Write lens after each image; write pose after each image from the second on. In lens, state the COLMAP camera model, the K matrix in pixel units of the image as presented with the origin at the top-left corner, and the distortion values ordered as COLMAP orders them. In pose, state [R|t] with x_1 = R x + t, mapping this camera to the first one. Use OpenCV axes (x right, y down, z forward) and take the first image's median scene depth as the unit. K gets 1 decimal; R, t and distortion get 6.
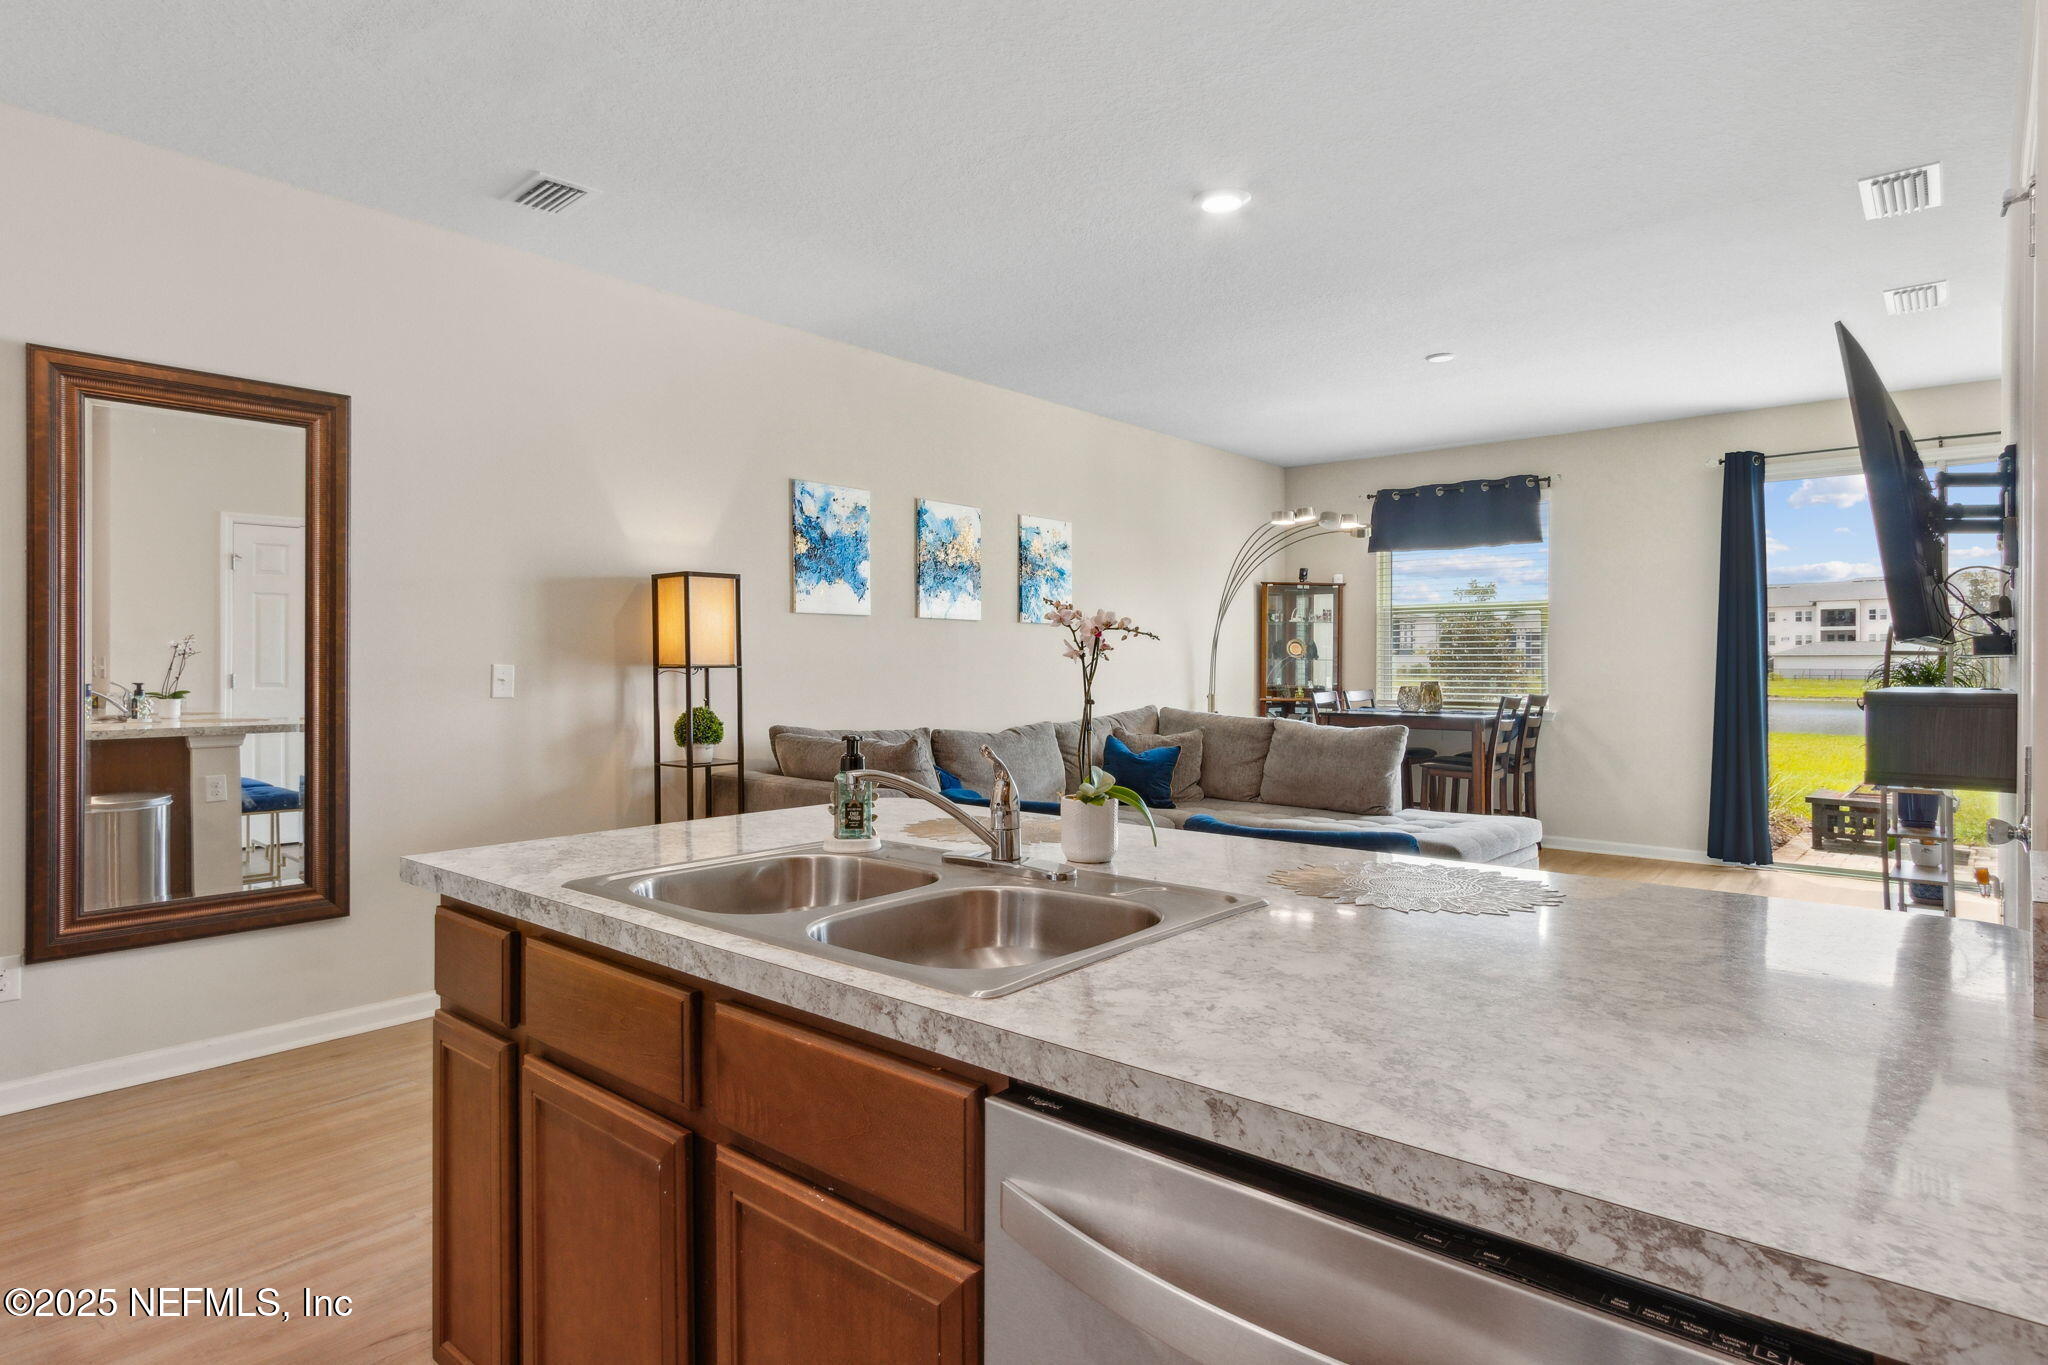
lens RADIAL K [[1116.0, 0, 1027.4], [0, 1116.0, 656.0], [0, 0, 1]] dist [-0.002437, -0.000570]
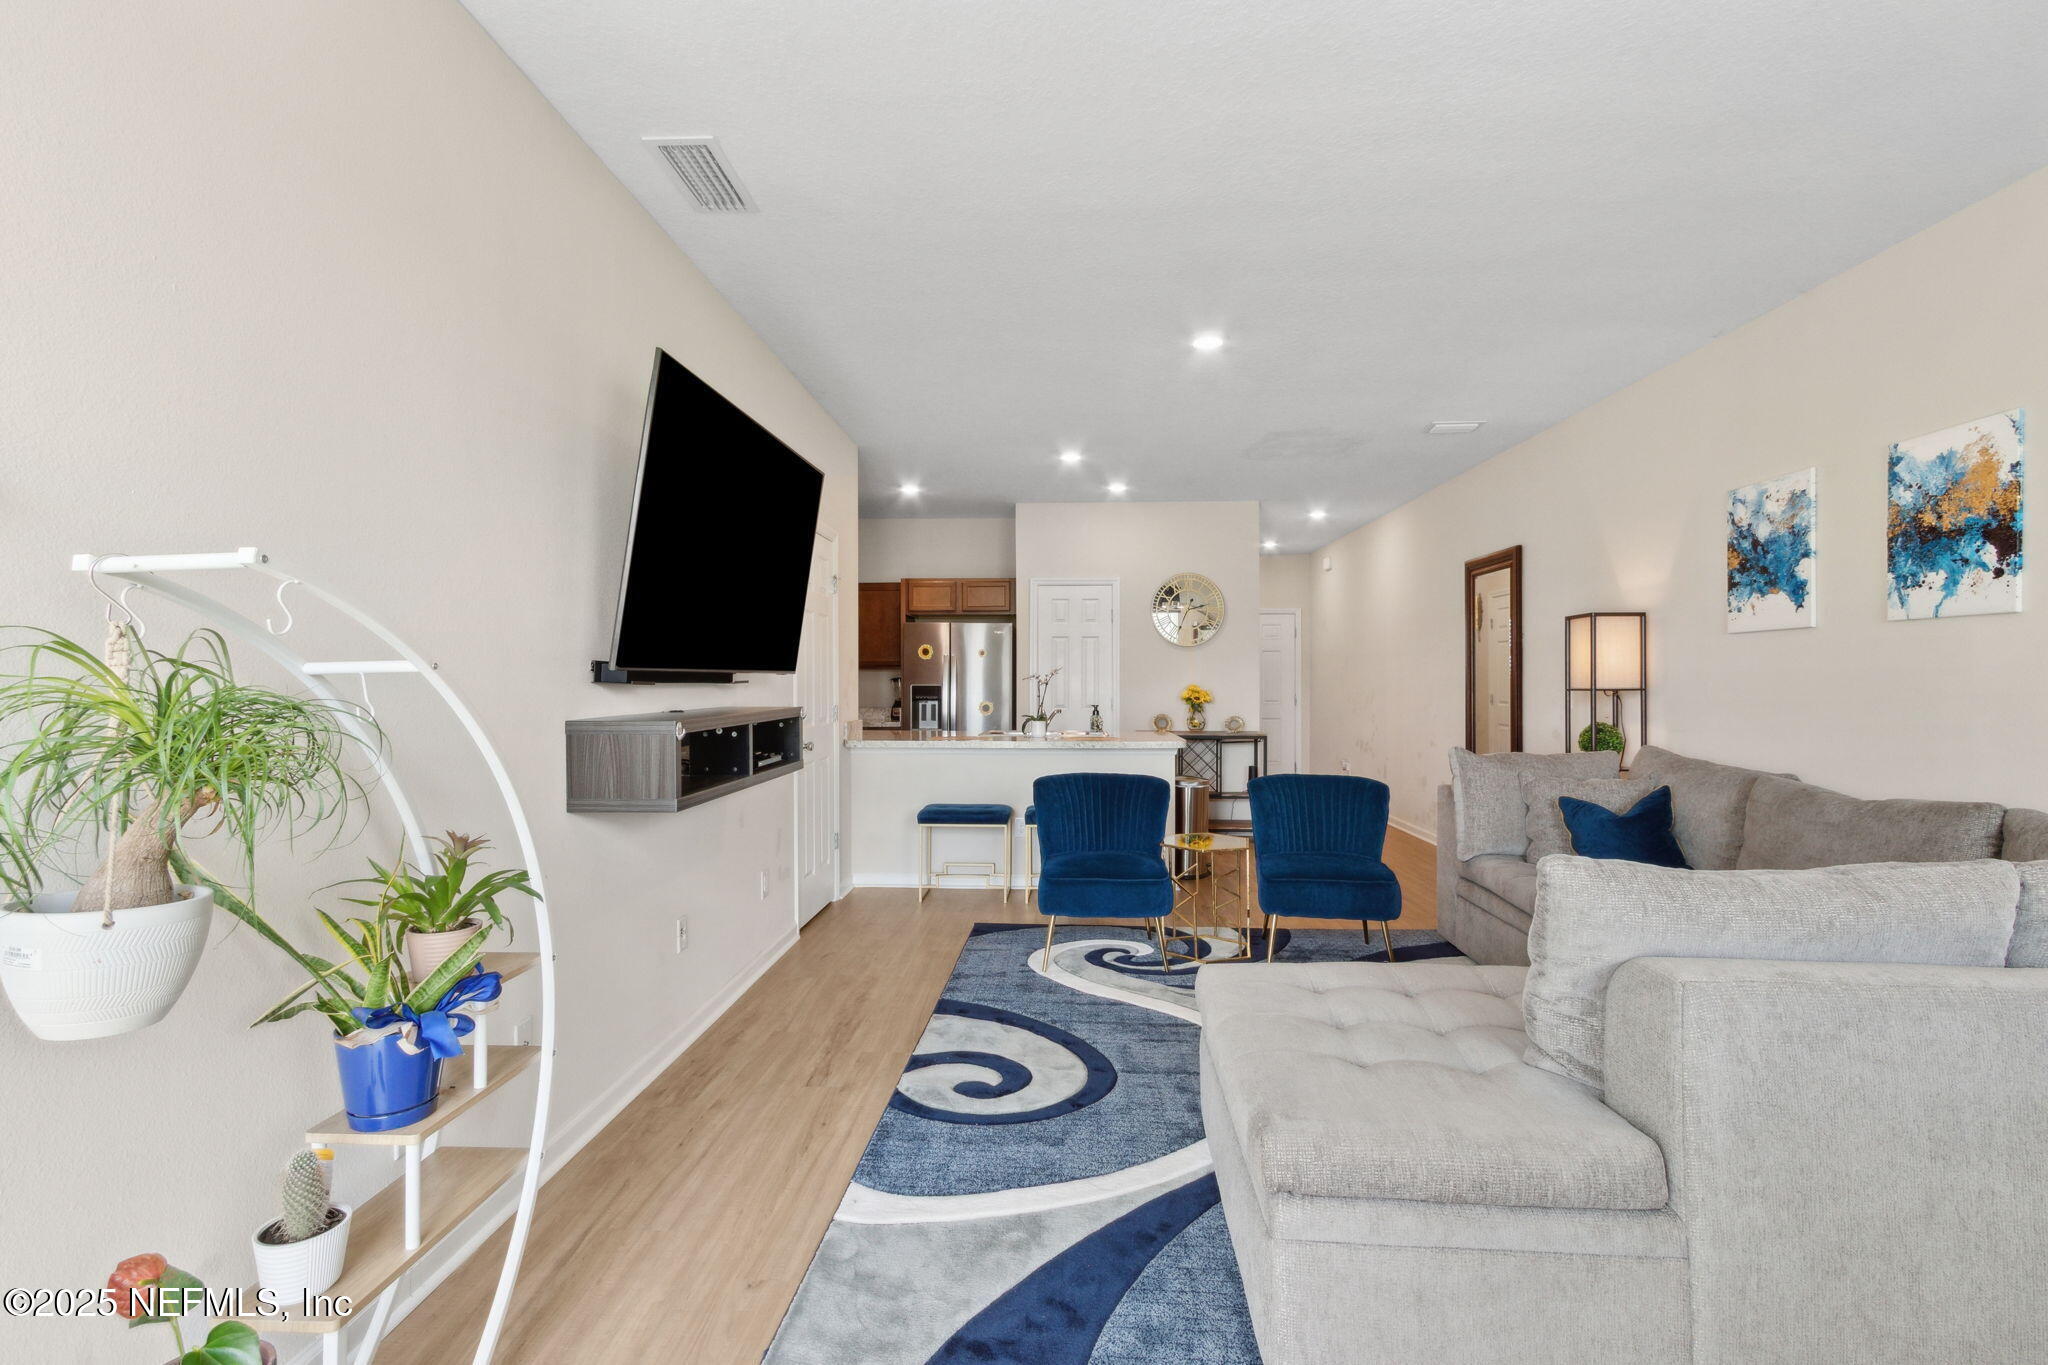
lens RADIAL K [[947.3, 0, 1023.0], [0, 947.3, 689.7], [0, 0, 1]] dist [0.002639, -0.001451]
pose [[-0.788370, 0.004847, -0.615183, 0.732043], [0.006359, 0.999980, -0.000271, 0.004136], [0.615169, -0.004126, -0.788384, 1.236766]]
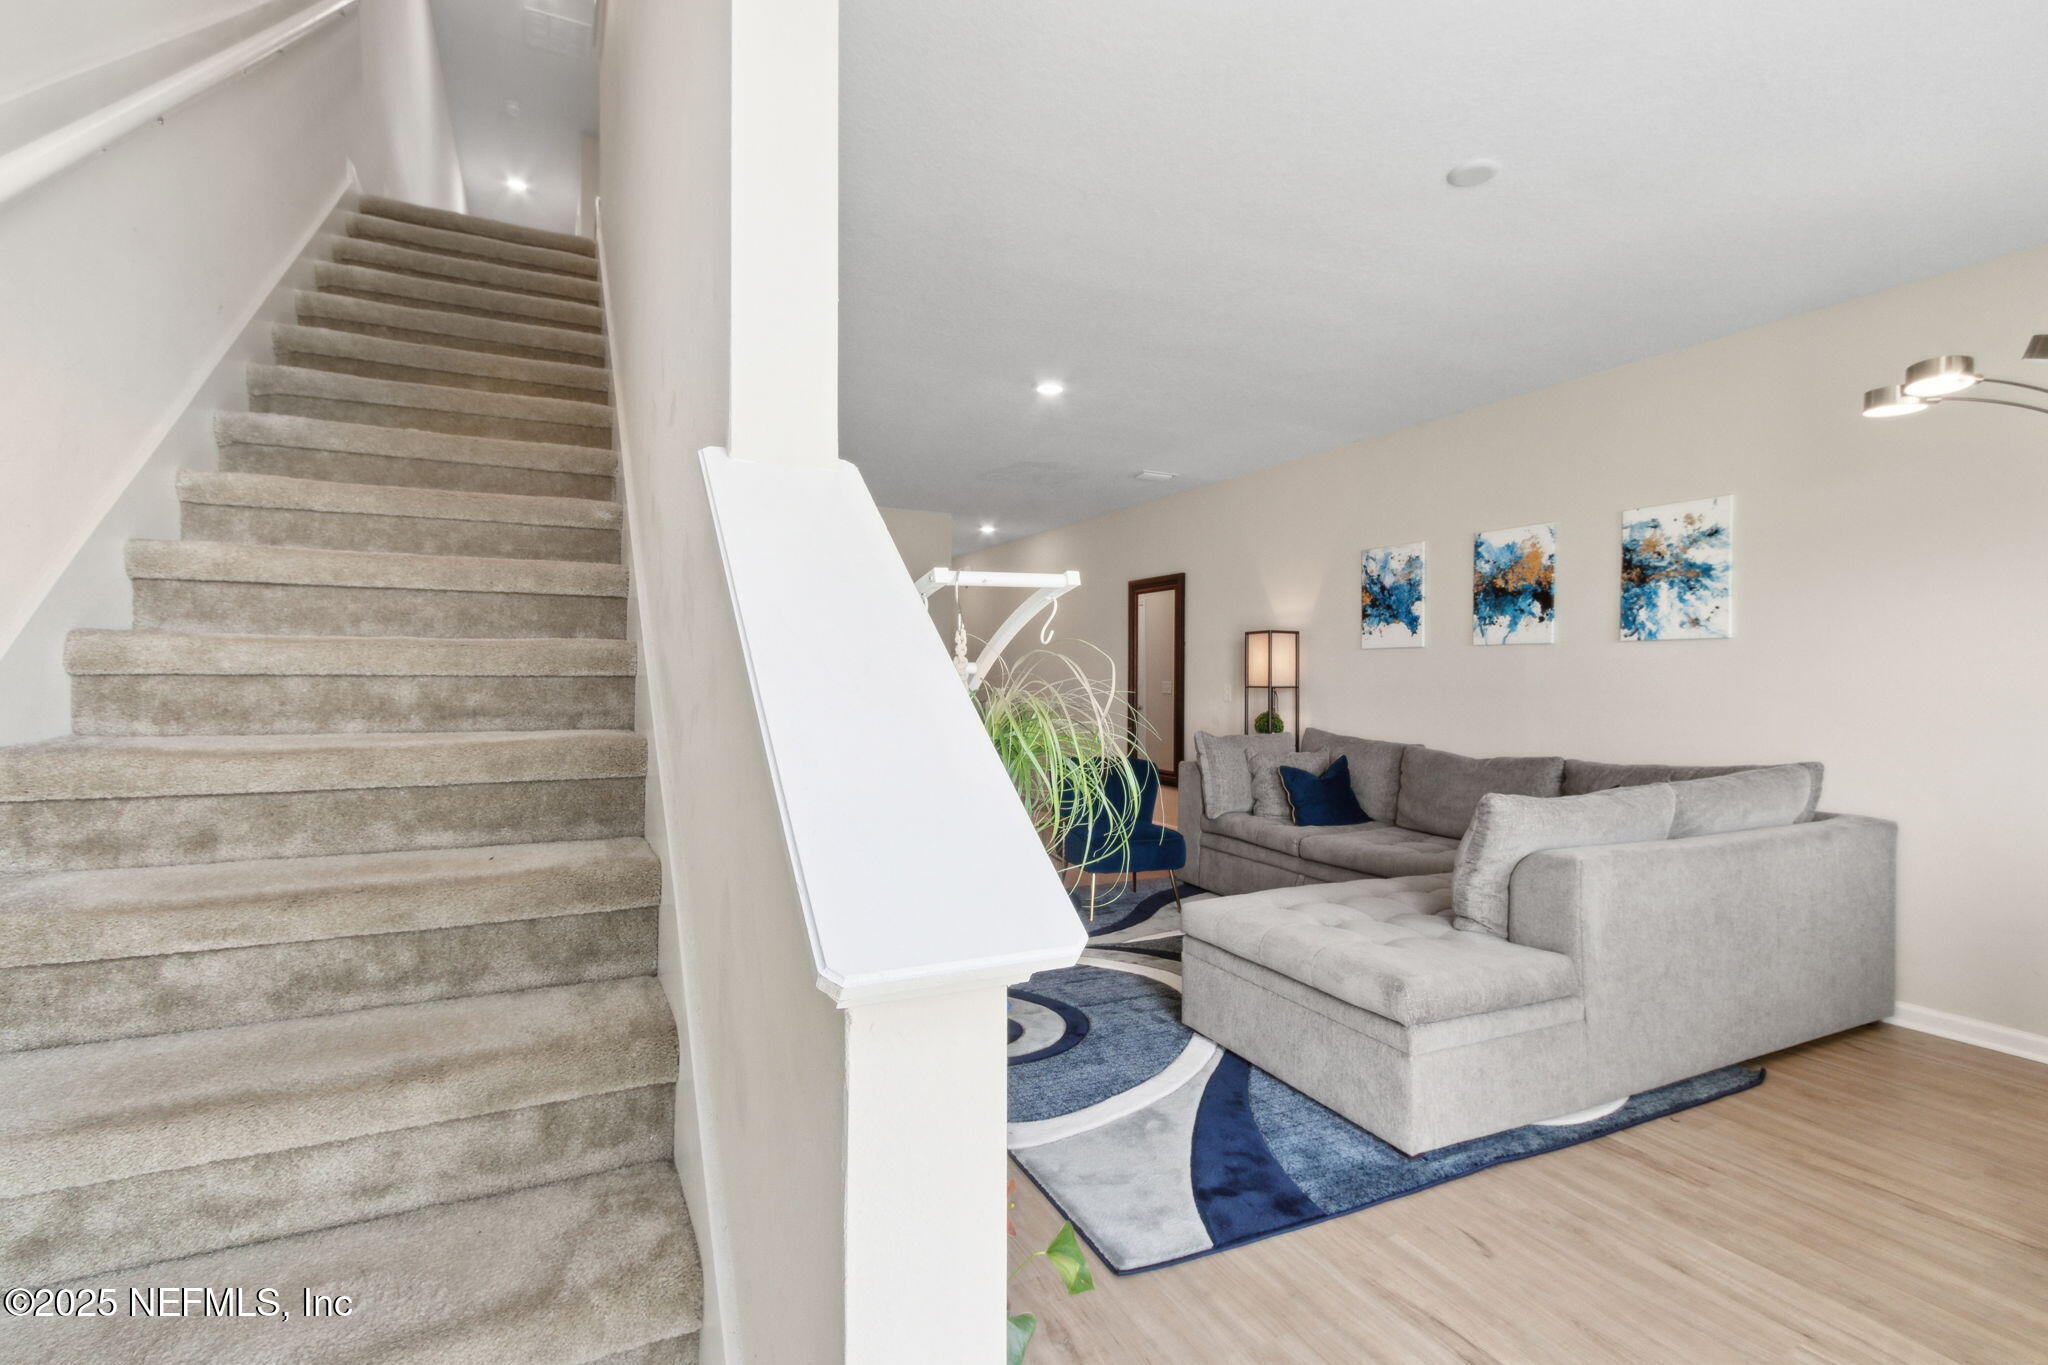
lens RADIAL K [[942.7, 0, 1024.0], [0, 942.7, 682.5], [0, 0, 1]] dist [0.005037, -0.001027]
pose [[-0.387659, 0.000618, -0.921803, 0.982104], [-0.001772, 0.999997, 0.001416, 0.000359], [0.921801, 0.002182, -0.387657, 1.043725]]
